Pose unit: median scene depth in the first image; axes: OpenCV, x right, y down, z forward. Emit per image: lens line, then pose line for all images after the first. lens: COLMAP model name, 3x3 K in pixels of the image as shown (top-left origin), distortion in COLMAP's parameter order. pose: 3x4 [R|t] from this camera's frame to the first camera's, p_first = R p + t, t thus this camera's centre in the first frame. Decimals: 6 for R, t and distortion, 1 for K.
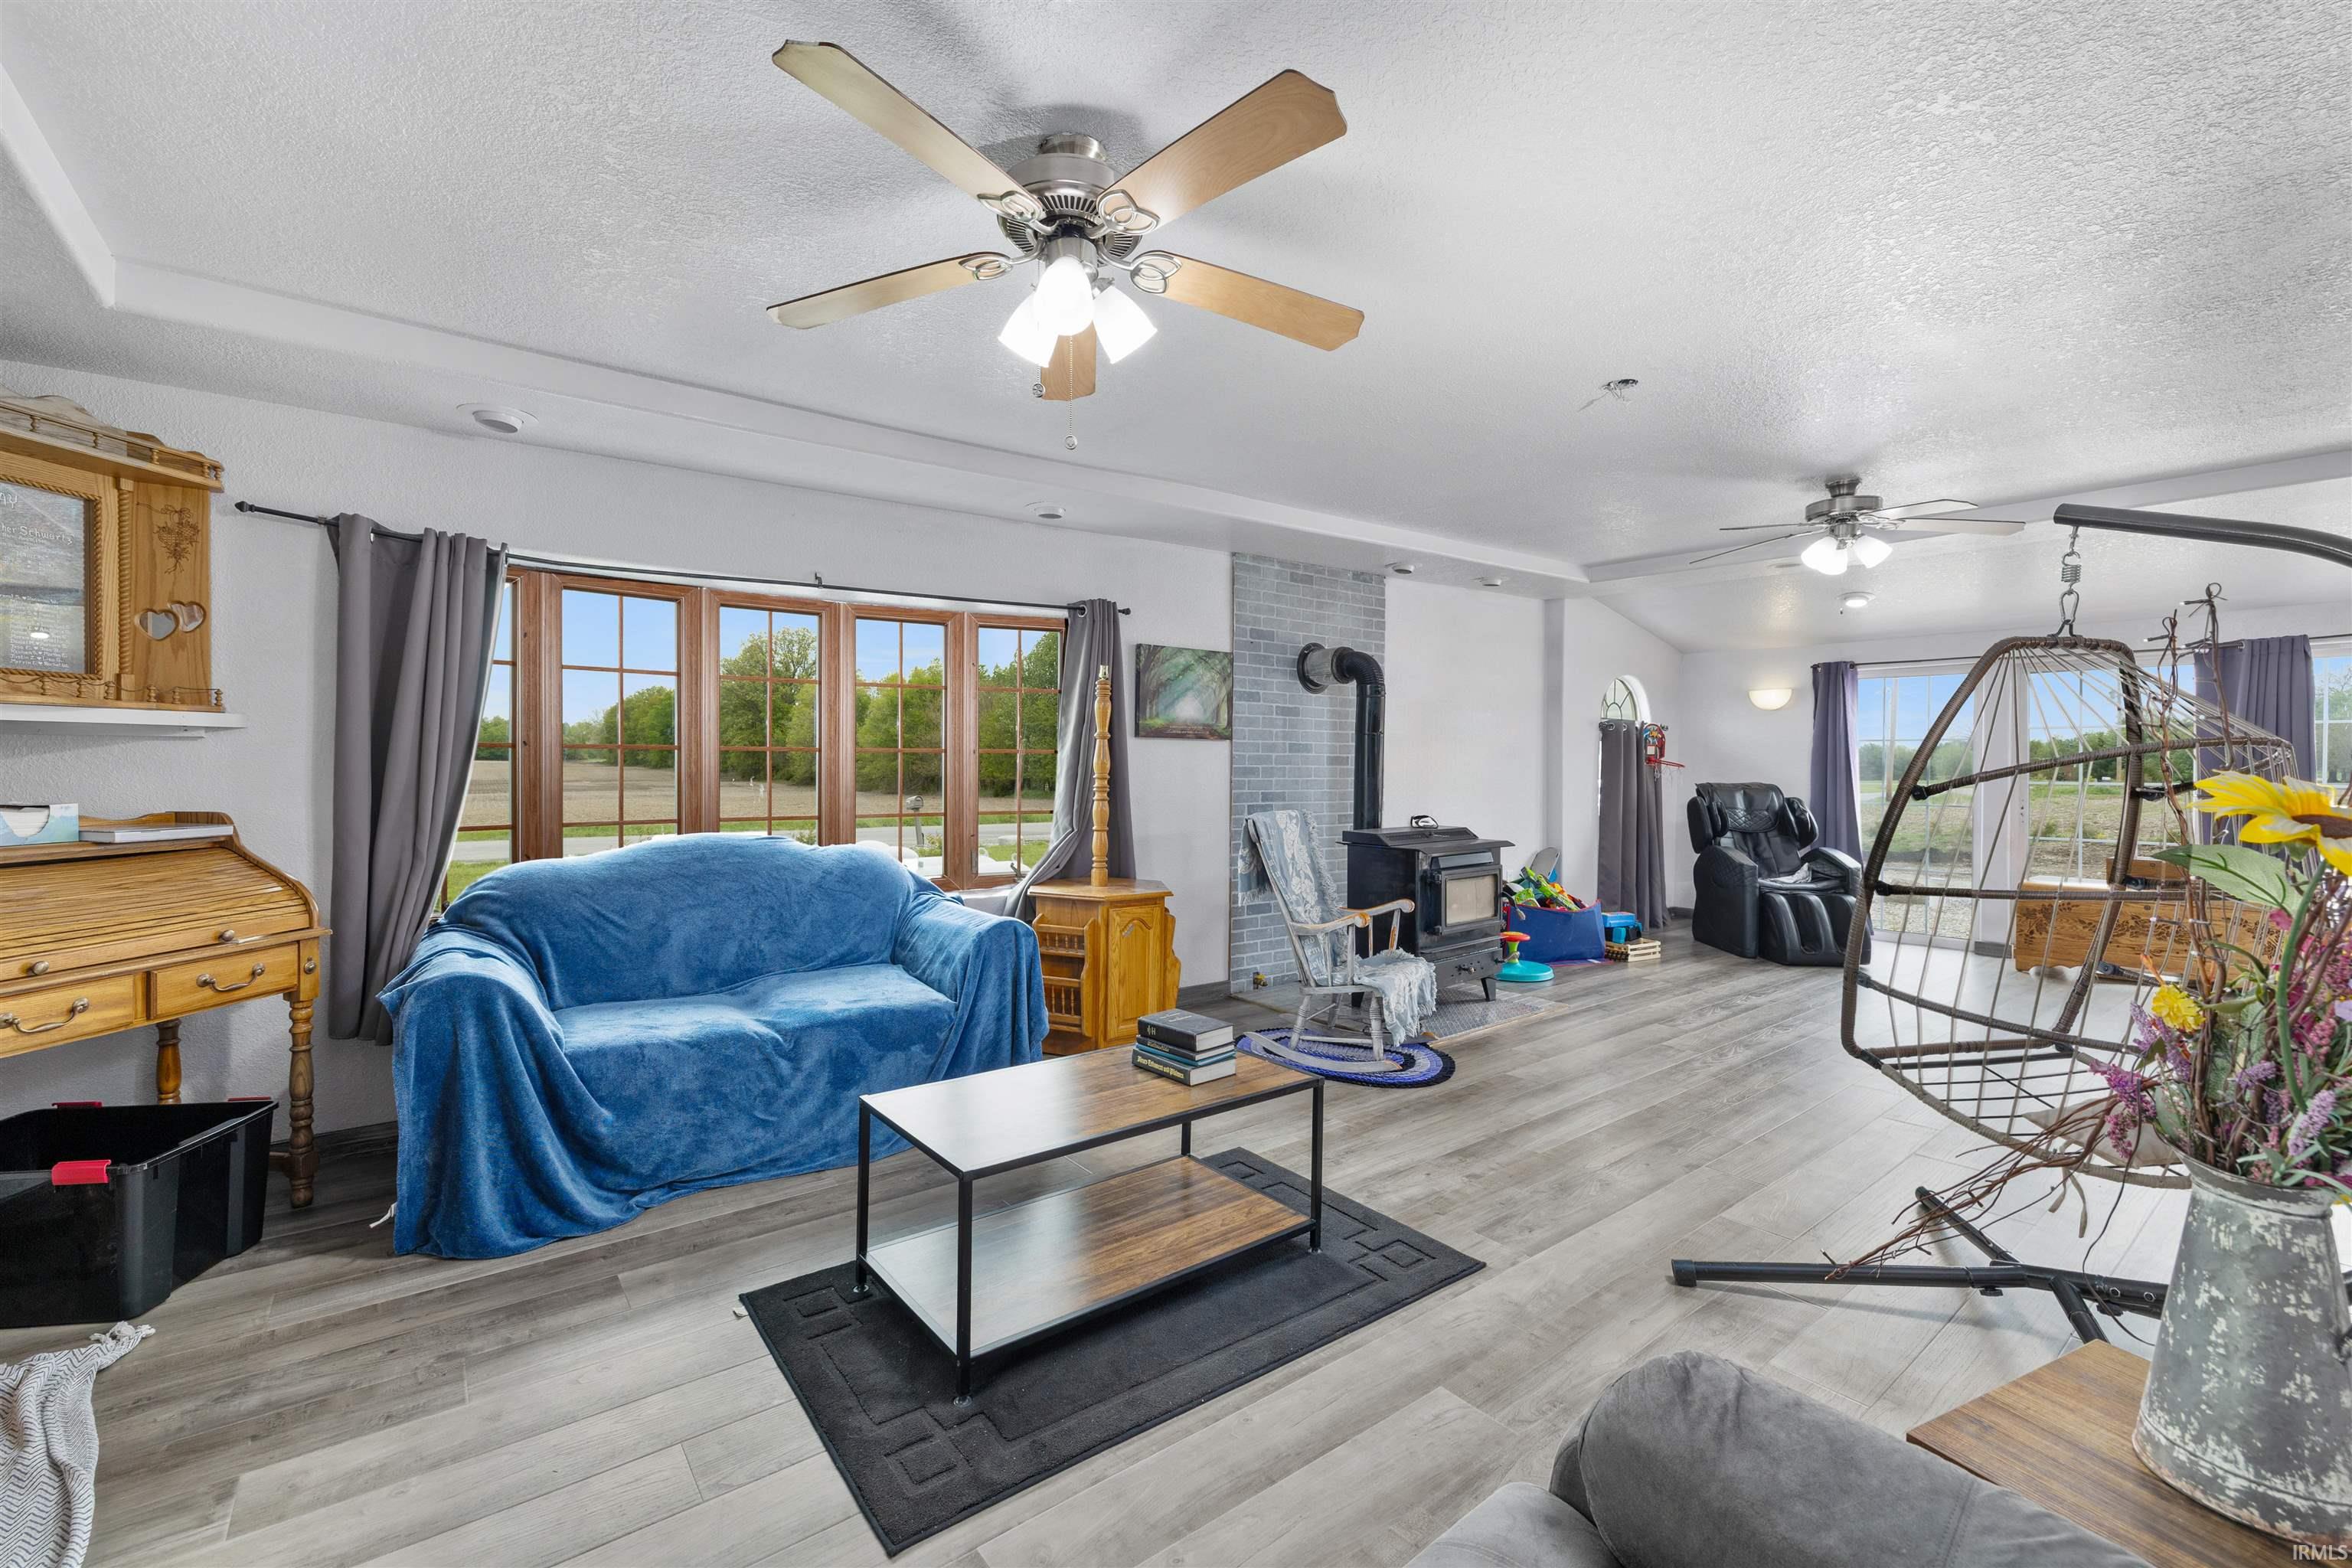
lens RADIAL K [[999.2, 0, 1165.8], [0, 999.2, 770.7], [0, 0, 1]] dist [-0.000811, 0.000196]
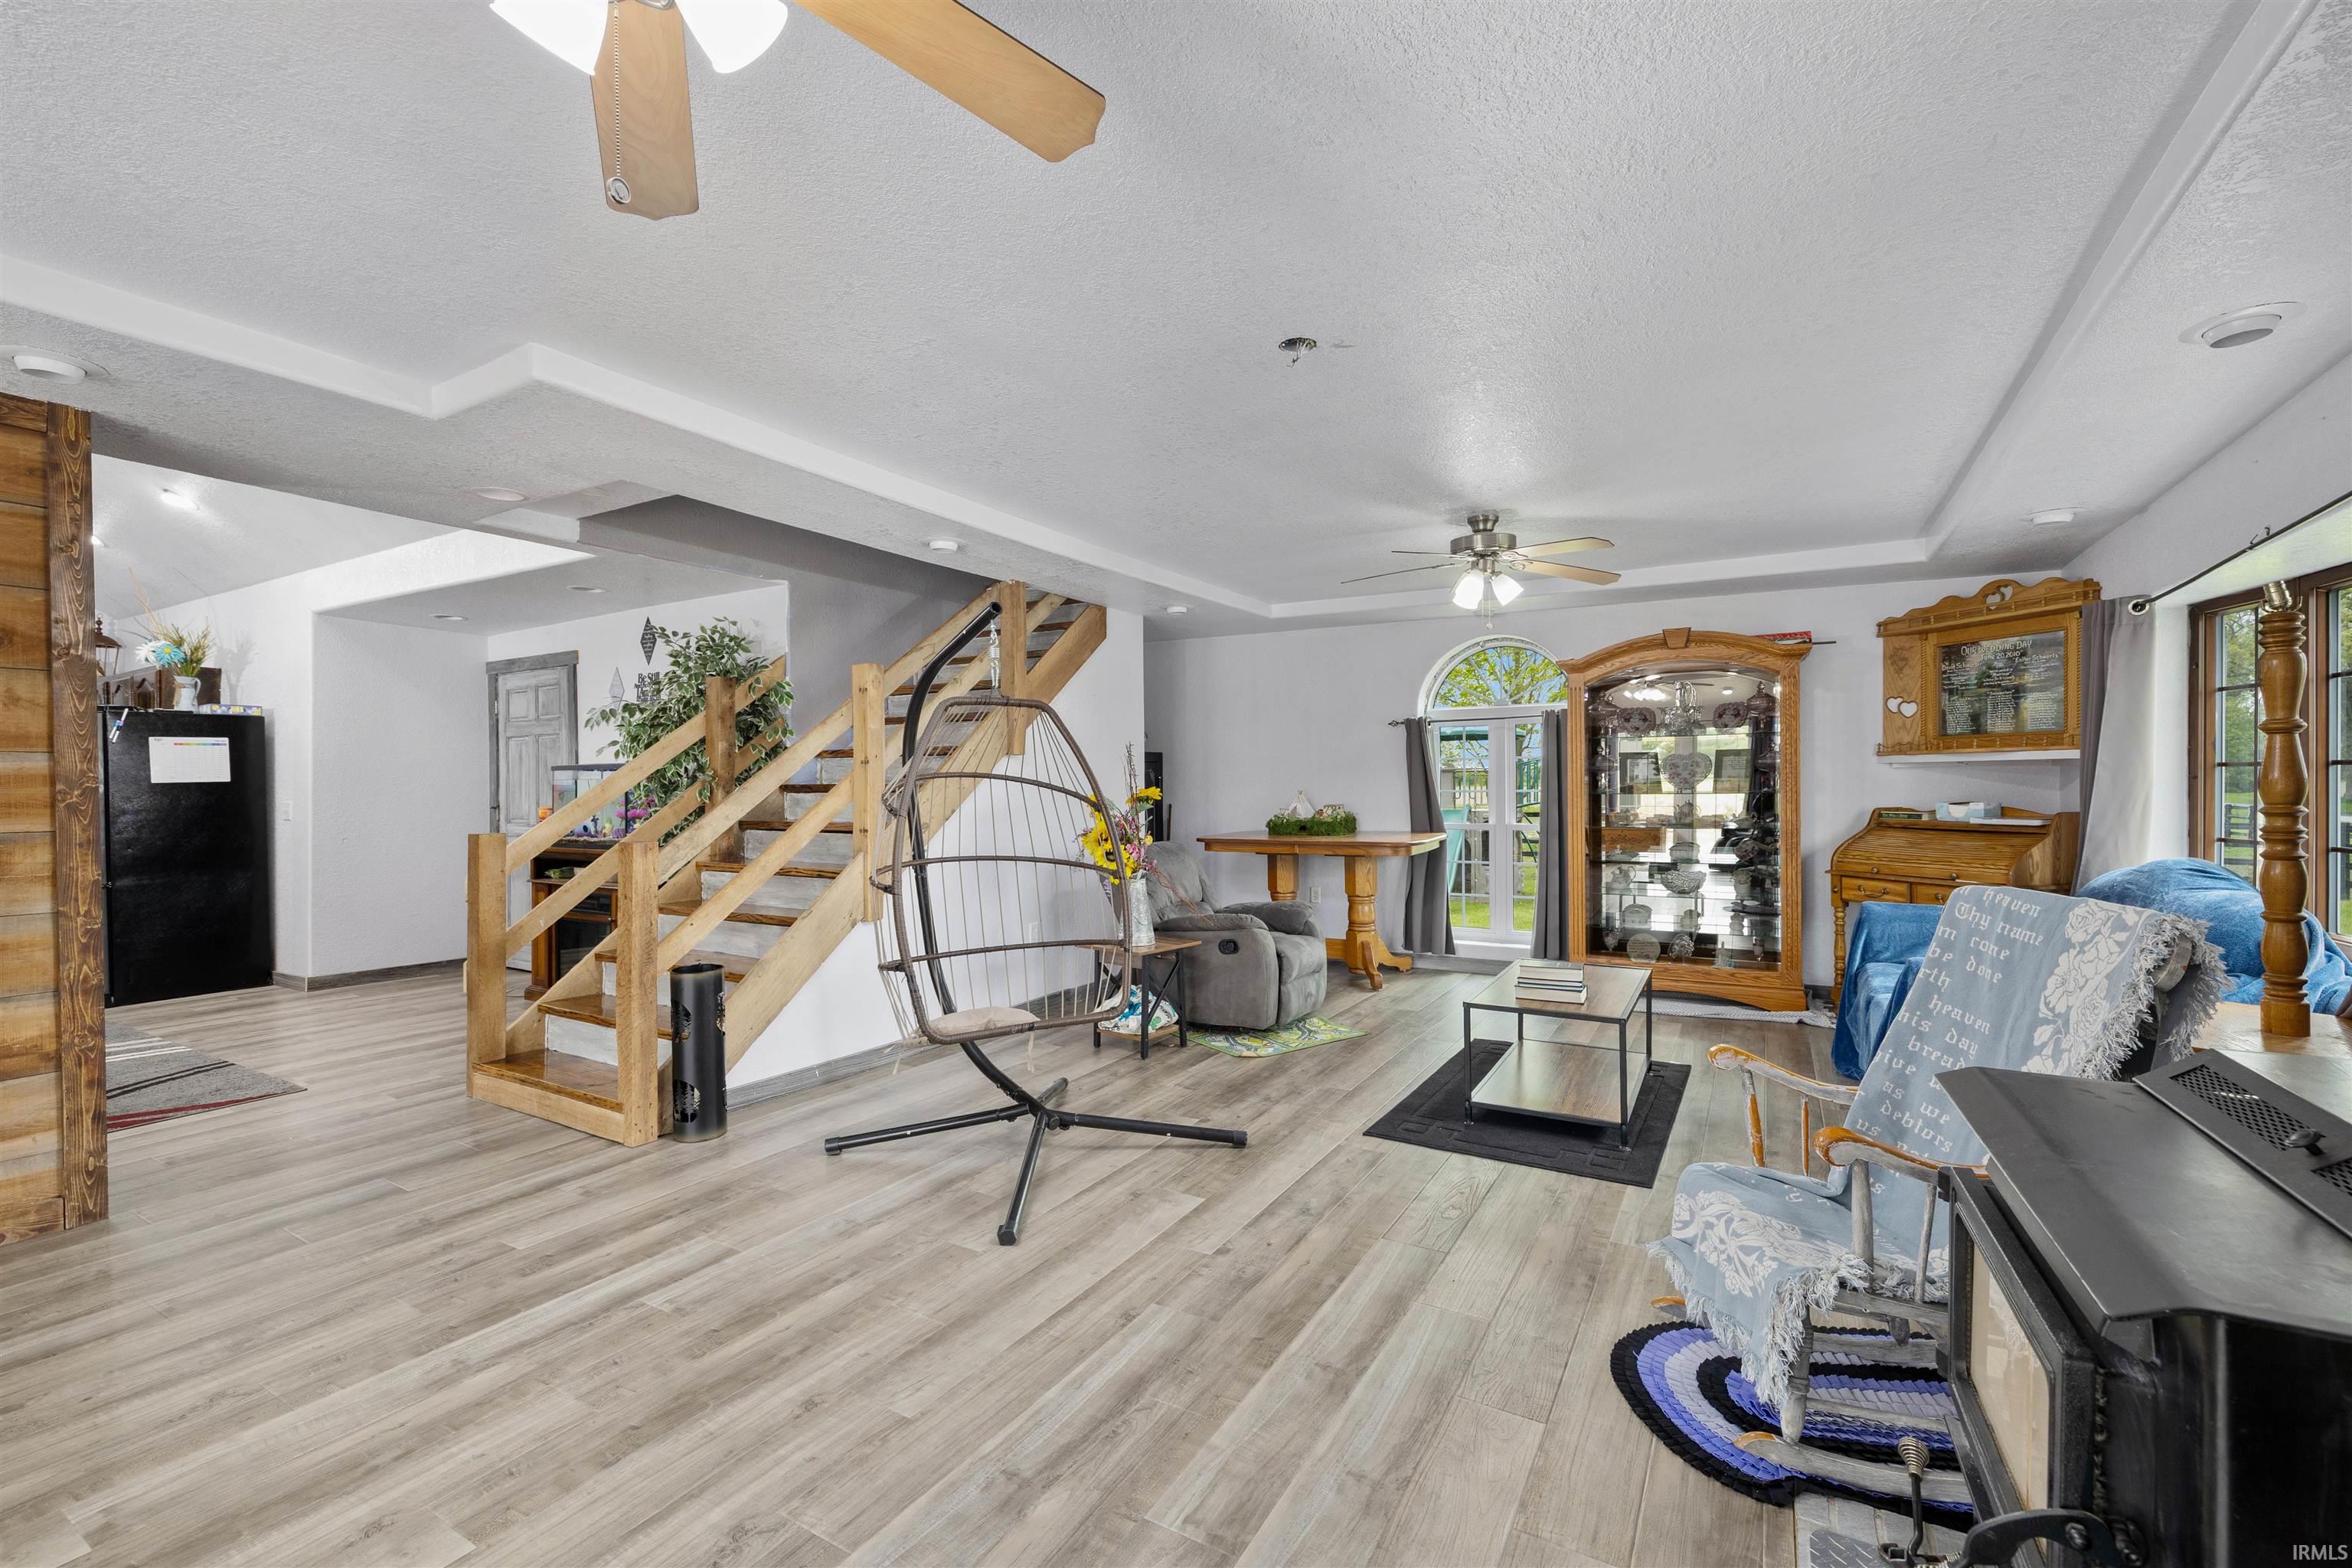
lens RADIAL K [[999.2, 0, 1154.3], [0, 999.2, 801.1], [0, 0, 1]] dist [-0.000811, 0.000196]
pose [[-0.937491, 0.015953, -0.347642, 0.546777], [0.010066, 0.999774, 0.018734, -0.011760], [0.347863, 0.014063, -0.937440, 1.116033]]
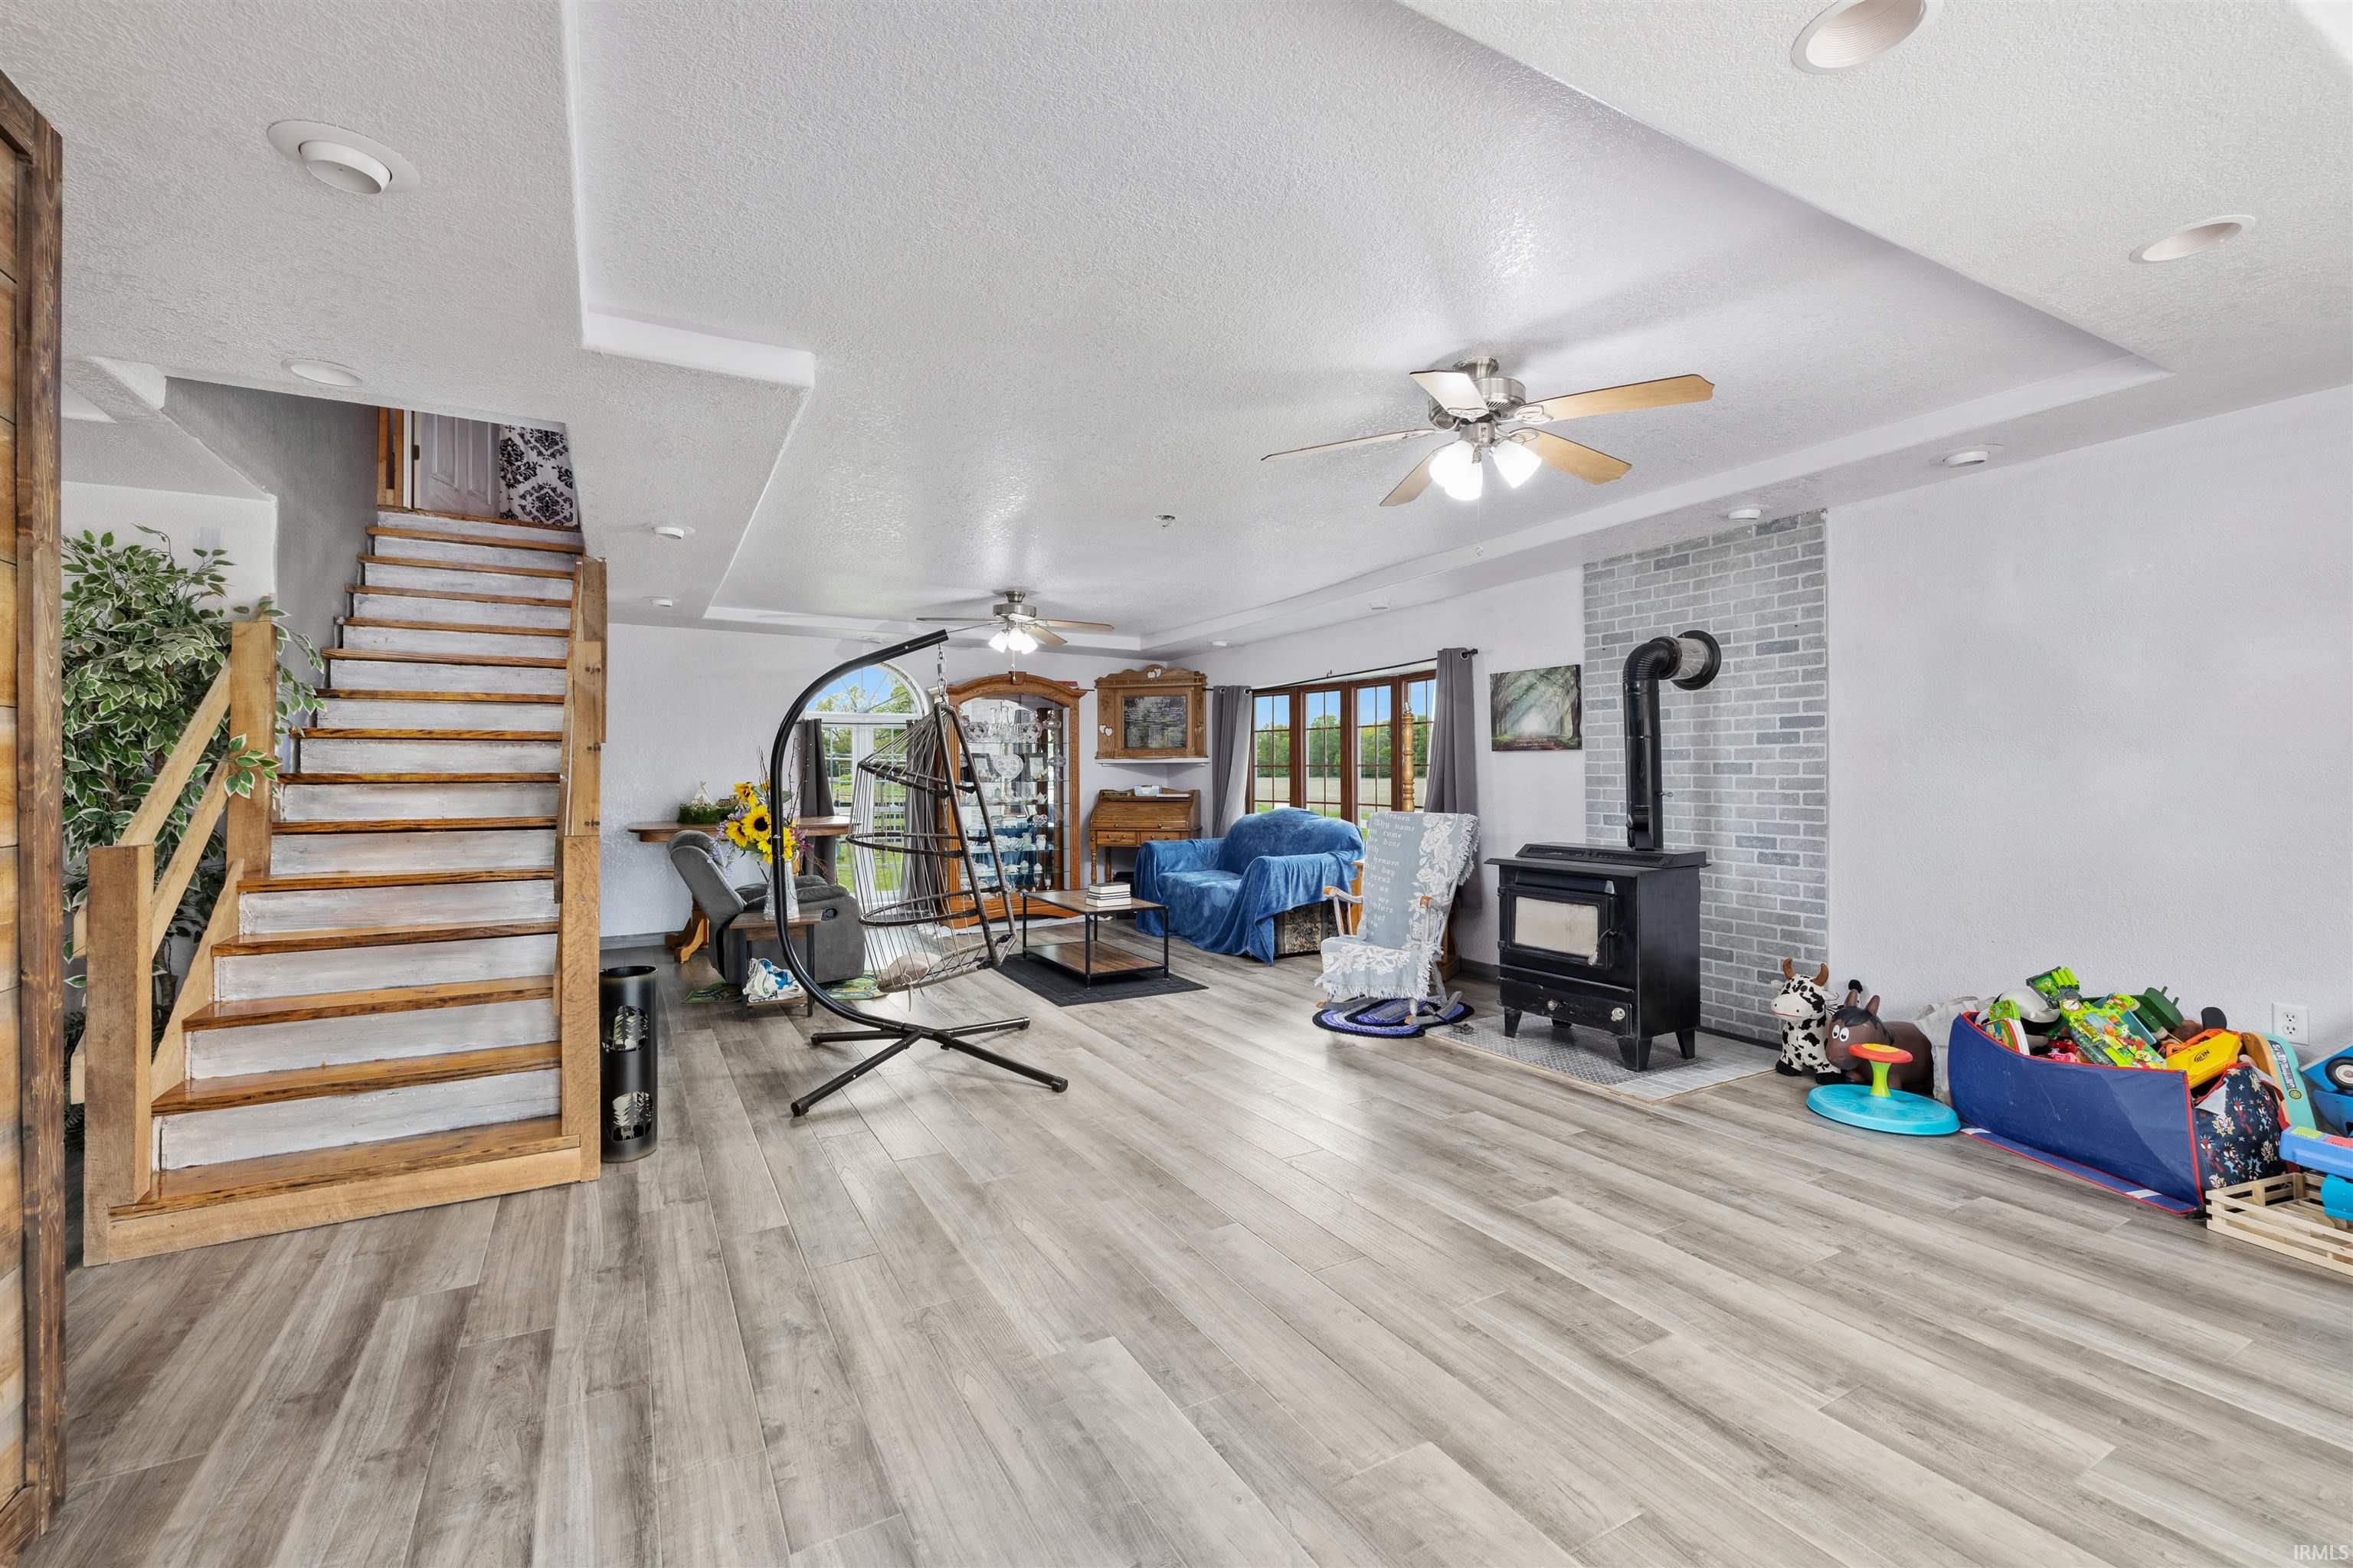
lens RADIAL K [[999.7, 0, 1137.7], [0, 999.7, 774.6], [0, 0, 1]] dist [-0.000811, 0.000196]
pose [[-0.178287, 0.005019, -0.983966, 1.210630], [0.003913, 0.999983, 0.004392, -0.011804], [0.983971, -0.003067, -0.178304, 0.771375]]
